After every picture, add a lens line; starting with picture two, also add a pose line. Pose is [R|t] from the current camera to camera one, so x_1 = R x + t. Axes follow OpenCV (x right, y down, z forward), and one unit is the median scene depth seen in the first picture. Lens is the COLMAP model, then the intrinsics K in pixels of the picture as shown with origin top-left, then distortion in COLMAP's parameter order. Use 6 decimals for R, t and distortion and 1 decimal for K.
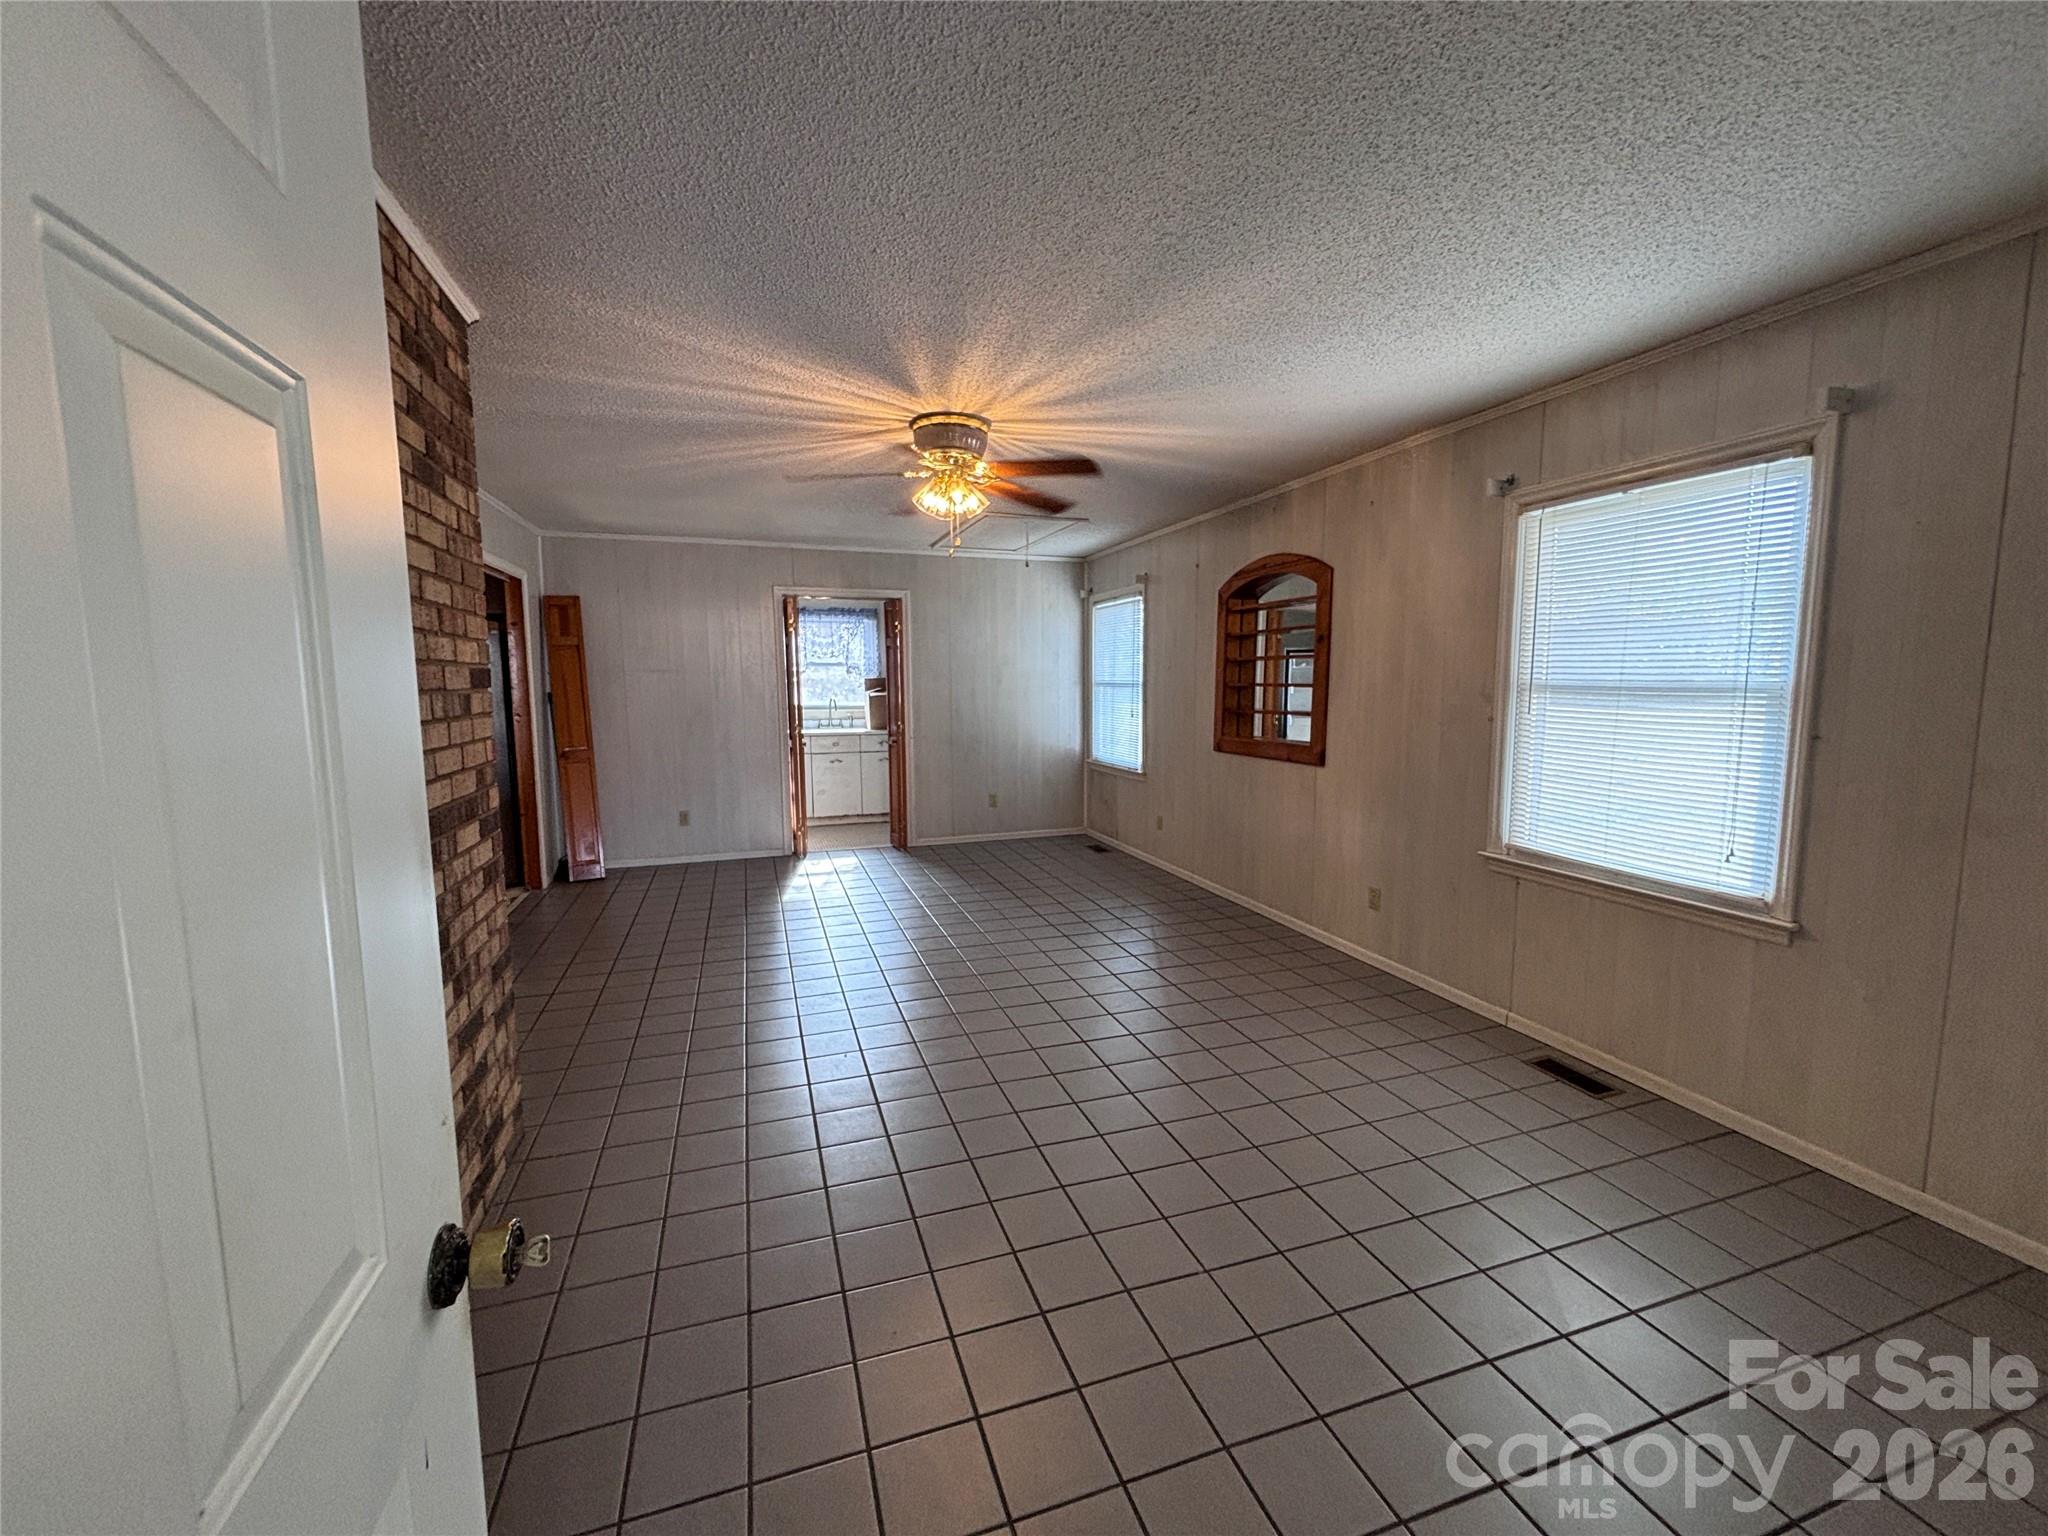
lens RADIAL K [[821.4, 0, 1021.8], [0, 821.4, 769.1], [0, 0, 1]] dist [-0.006284, 0.001082]
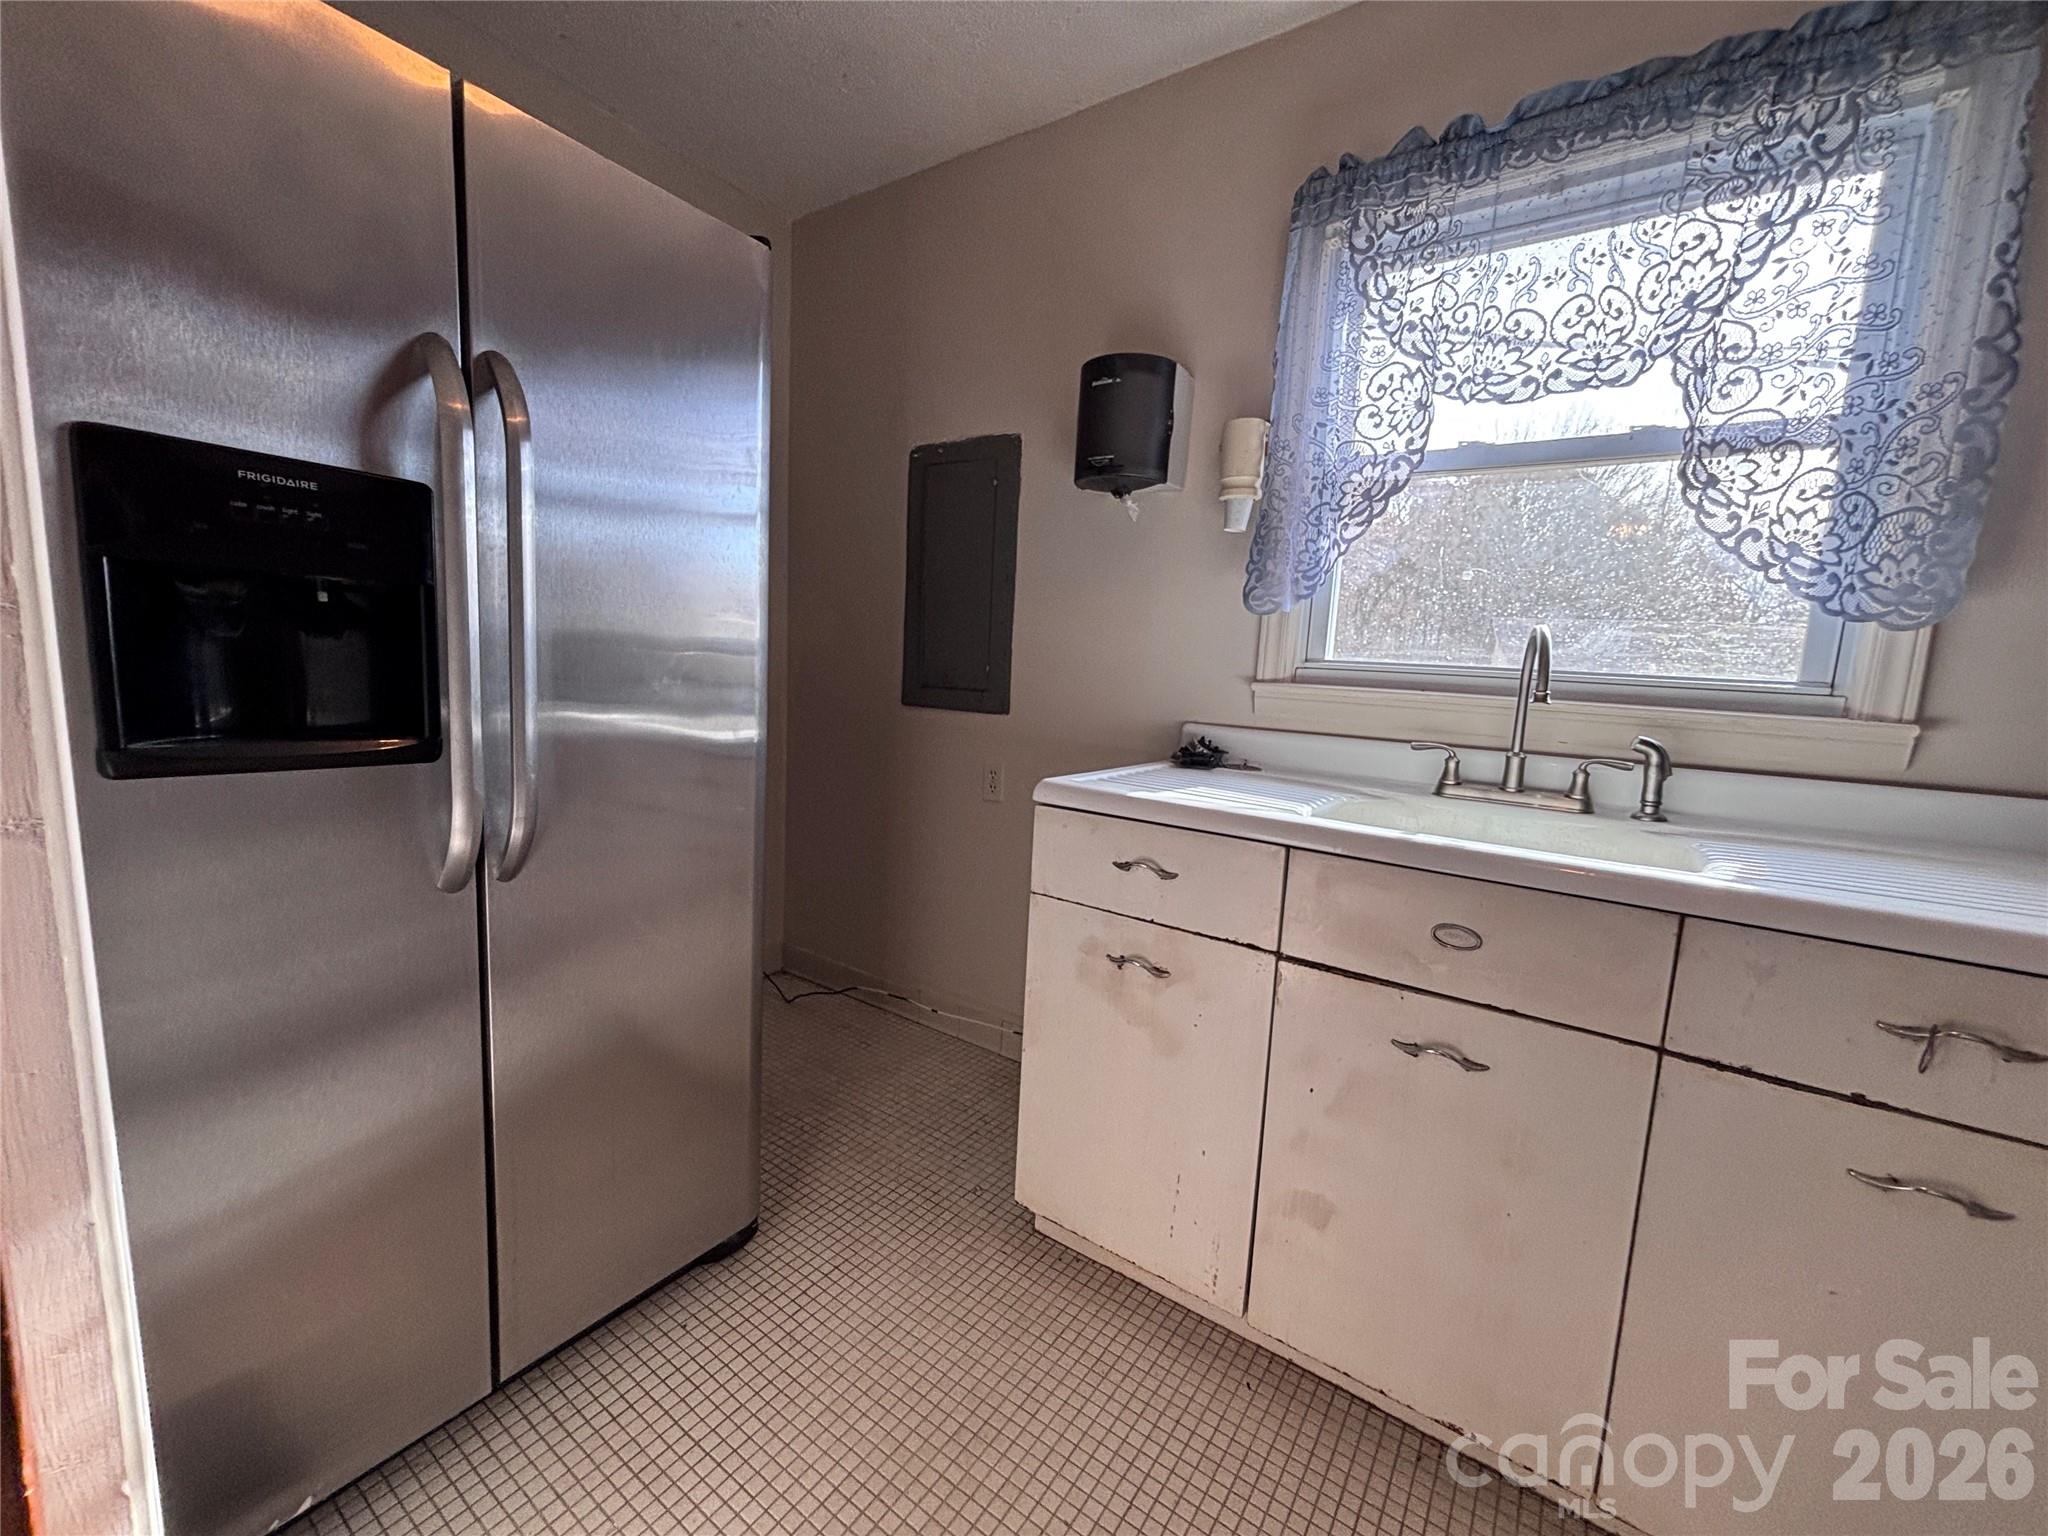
lens RADIAL K [[821.4, 0, 1014.6], [0, 821.4, 766.0], [0, 0, 1]] dist [-0.006284, 0.001082]
pose [[0.584609, 0.141601, -0.798863, -0.154560], [-0.137729, 0.987681, 0.074280, -0.056567], [0.799540, 0.066602, 0.596909, 0.810016]]
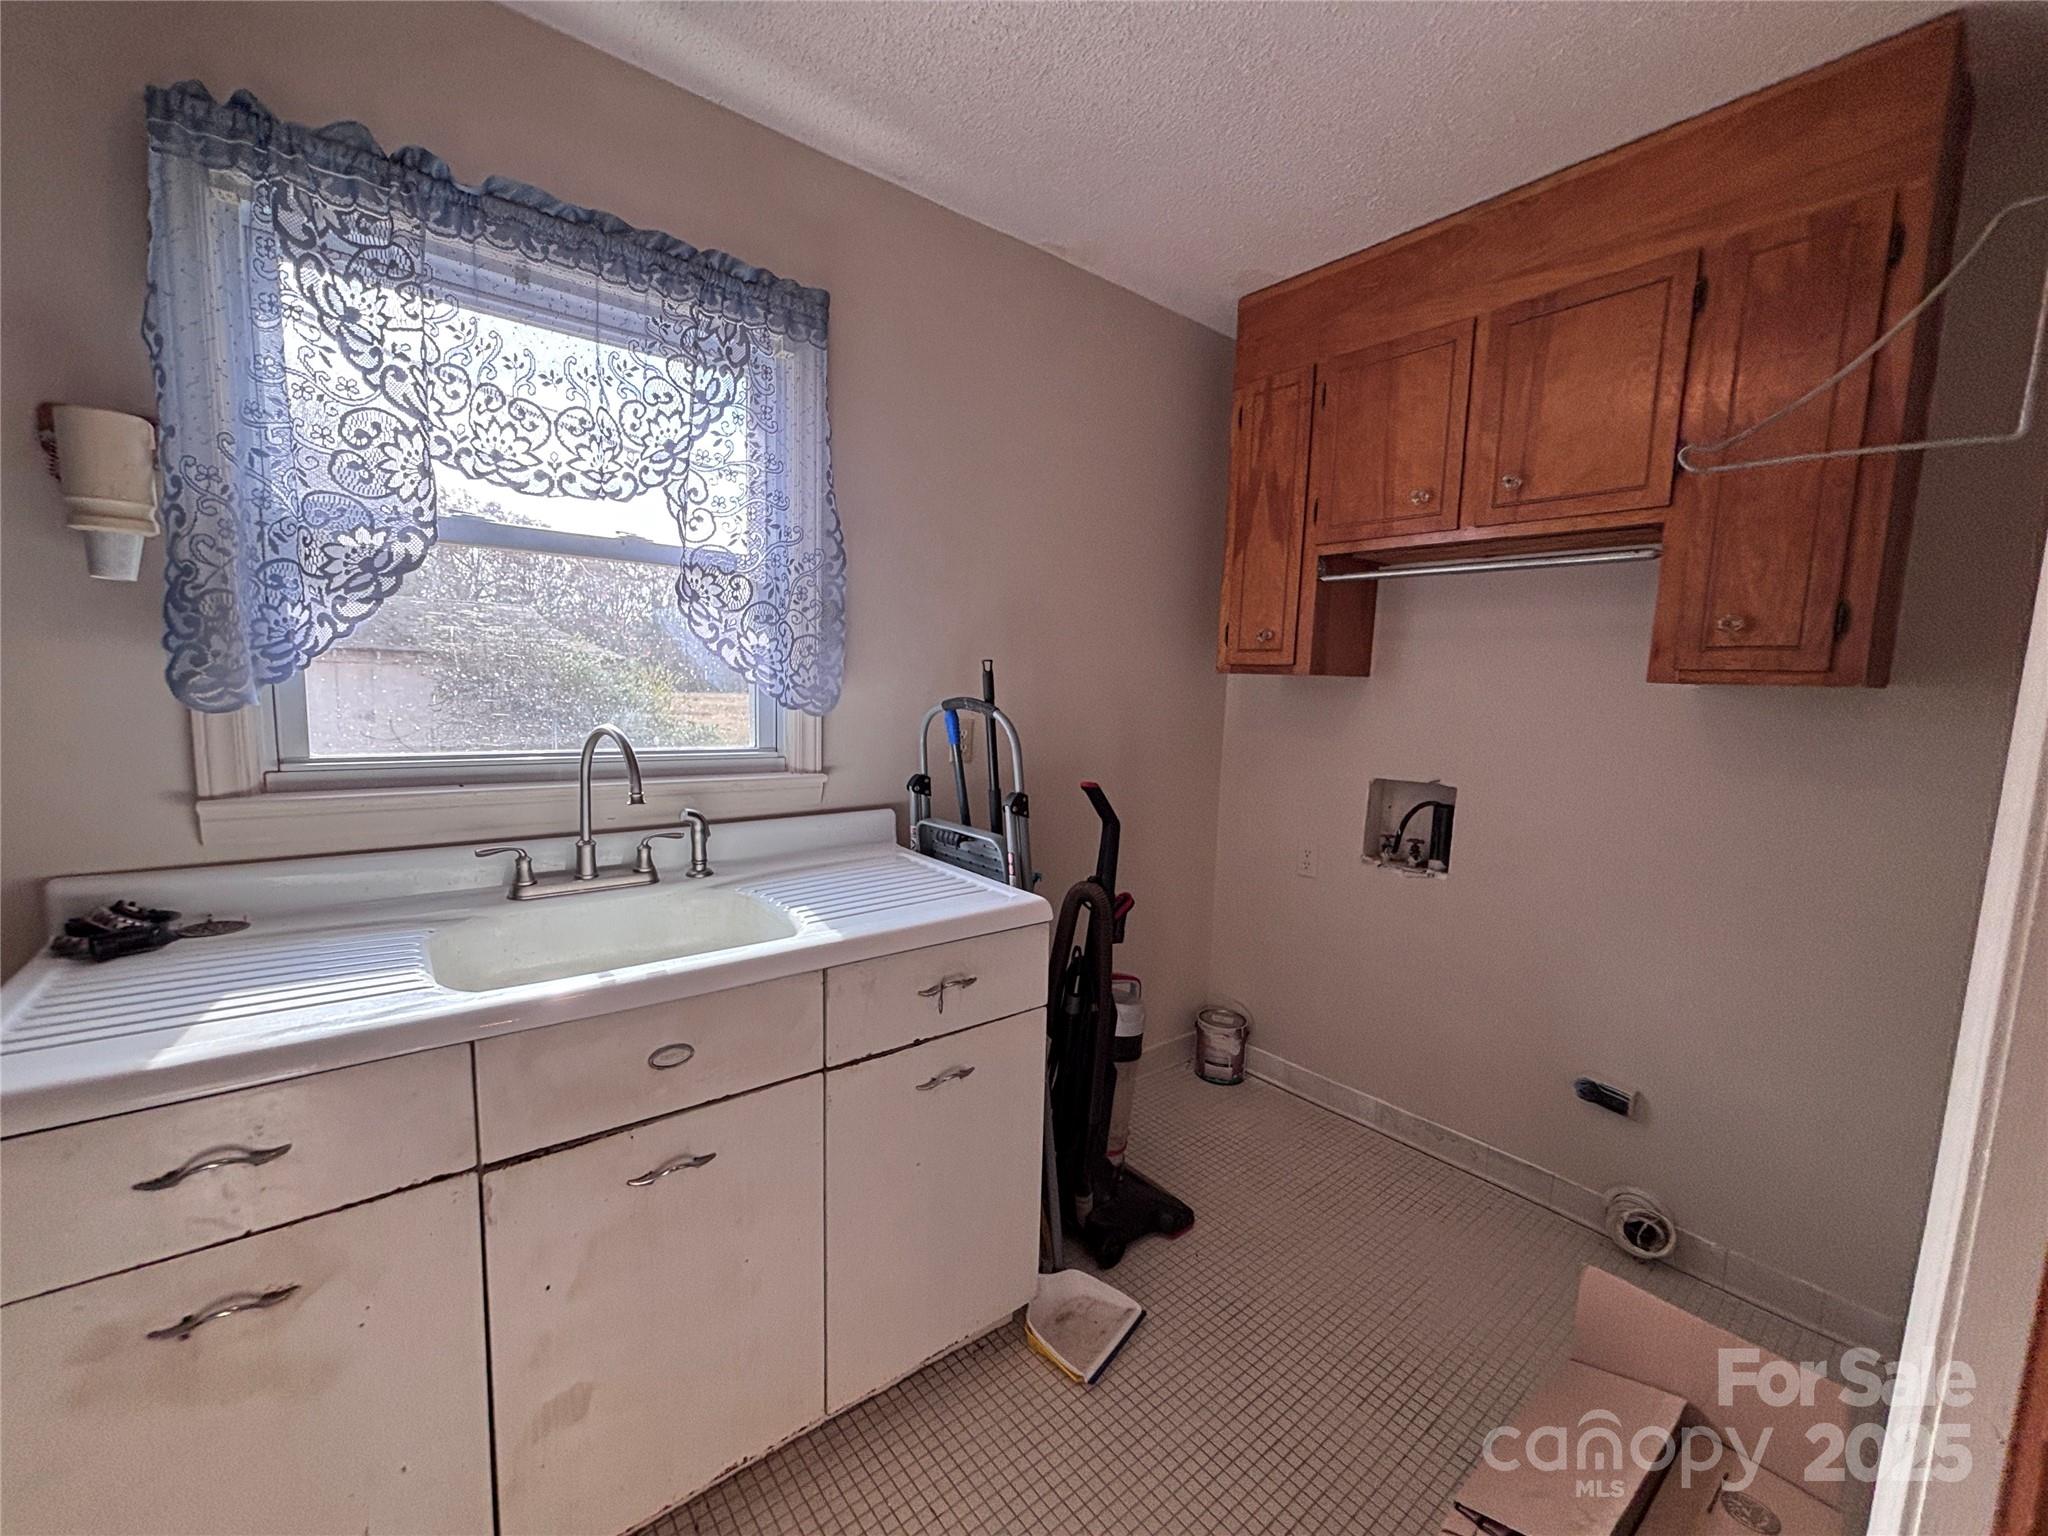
lens RADIAL K [[821.4, 0, 1019.9], [0, 821.4, 768.6], [0, 0, 1]] dist [-0.006284, 0.001082]
pose [[0.936540, -0.003311, 0.350545, -0.207514], [0.000025, 0.999956, 0.009378, -0.079237], [-0.350560, -0.008774, 0.936499, 0.797209]]
